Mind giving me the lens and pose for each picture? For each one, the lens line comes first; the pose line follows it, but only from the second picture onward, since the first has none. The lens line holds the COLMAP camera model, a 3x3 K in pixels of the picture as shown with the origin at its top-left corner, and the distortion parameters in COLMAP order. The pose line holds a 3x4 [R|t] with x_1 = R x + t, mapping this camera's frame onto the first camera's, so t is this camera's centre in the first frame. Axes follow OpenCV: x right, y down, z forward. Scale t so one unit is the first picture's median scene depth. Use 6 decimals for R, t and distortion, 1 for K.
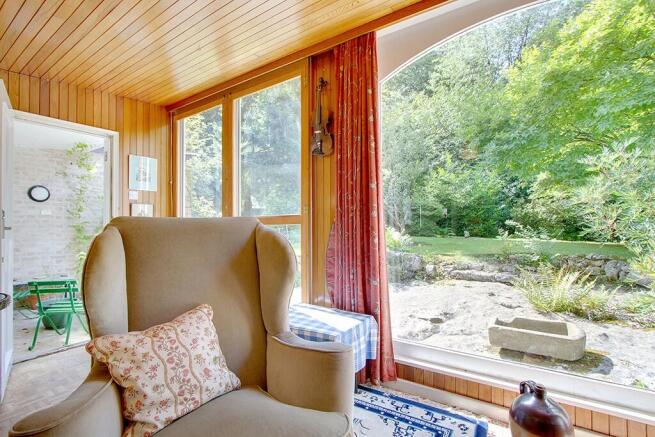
lens RADIAL K [[304.0, 0, 325.3], [0, 304.0, 220.5], [0, 0, 1]] dist [-0.003639, 0.000091]
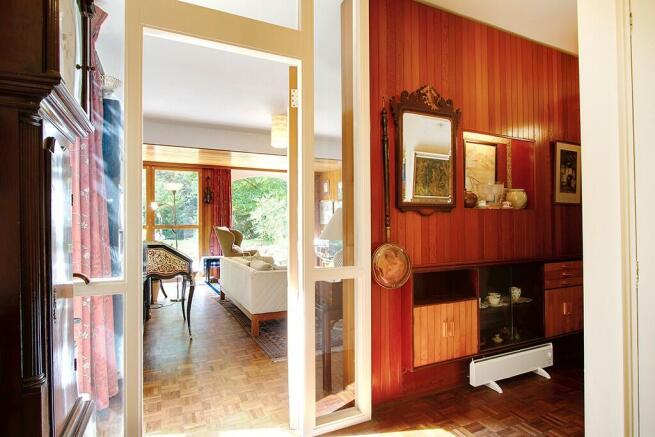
lens RADIAL K [[349.7, 0, 328.1], [0, 349.7, 221.9], [0, 0, 1]] dist [0.003829, 0.000098]
pose [[0.506030, 0.007012, 0.862487, -2.121018], [0.004927, 0.999927, -0.011020, -0.008207], [-0.862502, 0.009826, 0.505959, -1.498126]]
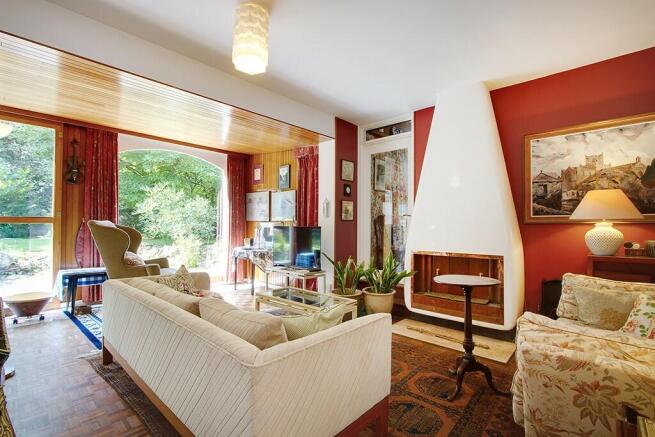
lens RADIAL K [[304.0, 0, 325.3], [0, 304.0, 223.1], [0, 0, 1]] dist [-0.003639, 0.000091]
pose [[0.159240, 0.010676, 0.987182, -1.408915], [-0.014937, 0.999853, -0.008404, 0.003549], [-0.987127, -0.013407, 0.159376, -0.647693]]
